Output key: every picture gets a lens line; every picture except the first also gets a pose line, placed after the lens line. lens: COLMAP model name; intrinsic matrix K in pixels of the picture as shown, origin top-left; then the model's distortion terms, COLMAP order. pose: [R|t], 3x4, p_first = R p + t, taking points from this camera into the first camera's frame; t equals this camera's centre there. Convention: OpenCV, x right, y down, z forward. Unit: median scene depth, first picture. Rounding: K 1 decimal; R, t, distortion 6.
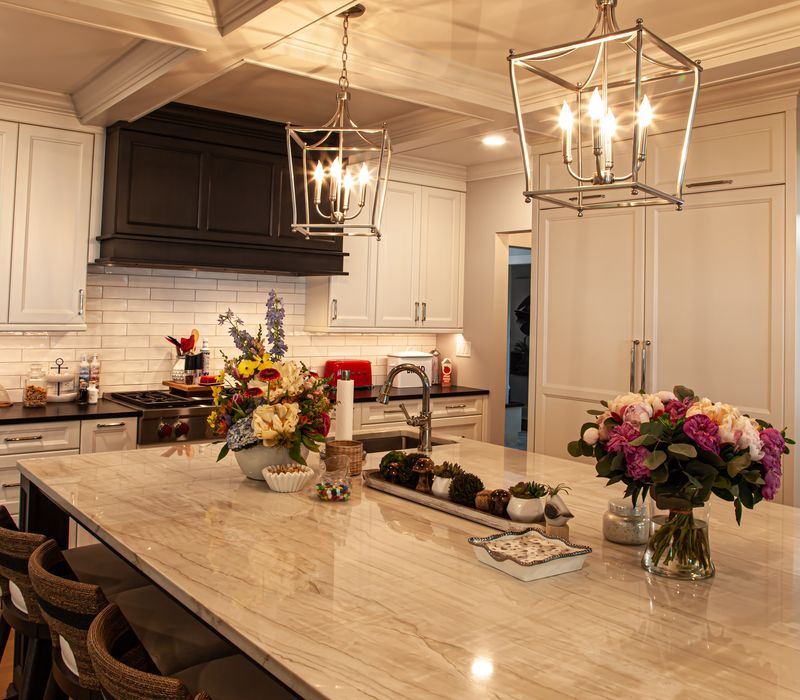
lens RADIAL K [[773.1, 0, 400.4], [0, 773.1, 273.6], [0, 0, 1]] dist [-0.037901, 0.004592]
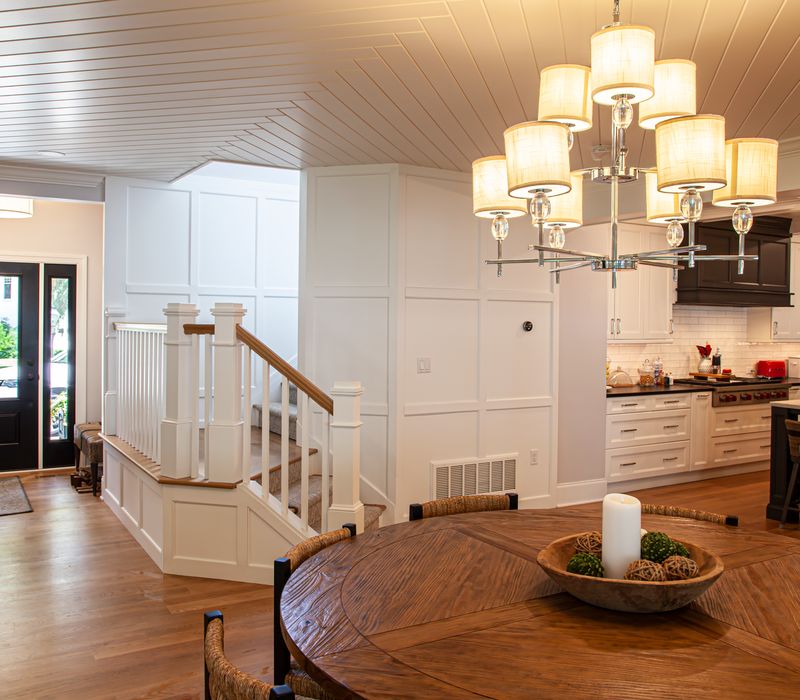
lens RADIAL K [[772.0, 0, 401.5], [0, 772.0, 331.4], [0, 0, 1]] dist [-0.072894, 0.046970]
pose [[0.991171, -0.013094, -0.131945, -0.749166], [0.020603, 0.998235, 0.055706, -0.057915], [0.130982, -0.057933, 0.989691, -0.755523]]
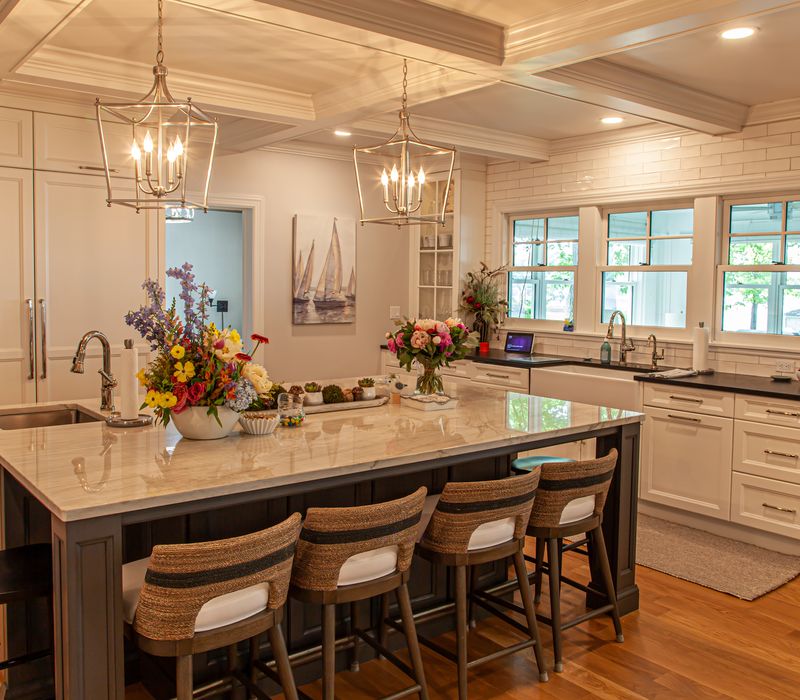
lens RADIAL K [[768.5, 0, 400.7], [0, 768.5, 316.9], [0, 0, 1]] dist [-0.032563, 0.006147]
pose [[-0.002751, -0.071051, 0.997469, -0.706261], [-0.061599, 0.995590, 0.070748, 0.002424], [-0.998097, -0.061249, -0.007116, 0.428978]]
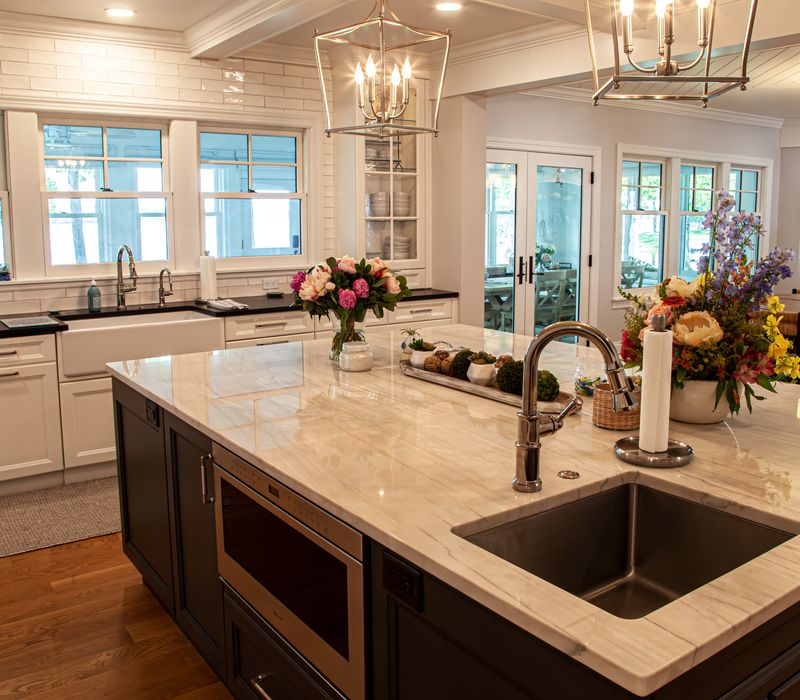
lens RADIAL K [[762.8, 0, 416.2], [0, 762.8, 322.6], [0, 0, 1]] dist [-0.096784, 0.025714]
pose [[-0.998976, -0.031212, 0.032756, 0.062357], [-0.027963, 0.995050, 0.095365, 0.052195], [-0.035570, 0.094351, -0.994903, 1.055735]]
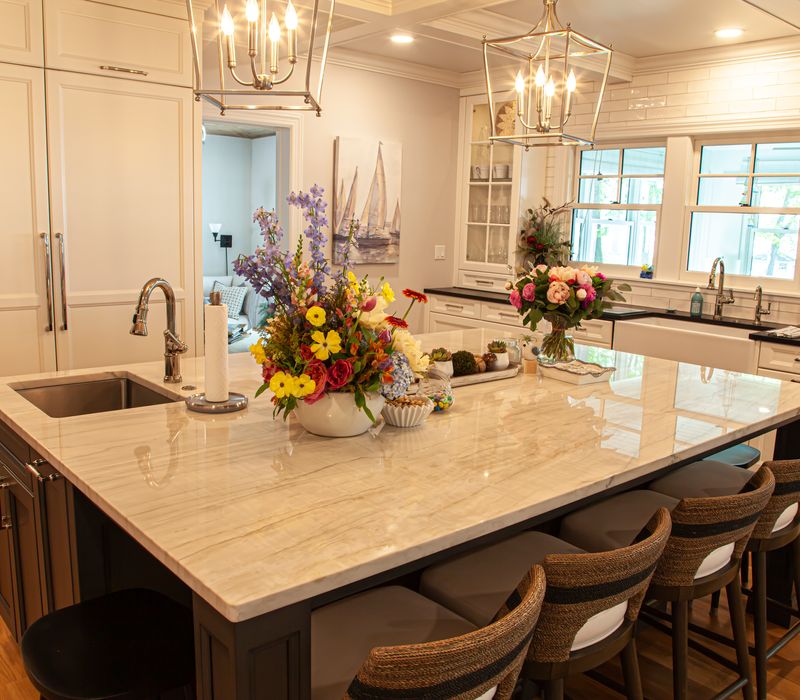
lens RADIAL K [[755.5, 0, 400.0], [0, 755.5, 350.0], [0, 0, 1]] dist [-0.083946, 0.022912]
pose [[-0.045445, -0.198536, 0.979039, -0.518477], [-0.081700, 0.977508, 0.194433, 0.017732], [-0.995620, -0.071152, -0.060643, 0.569803]]
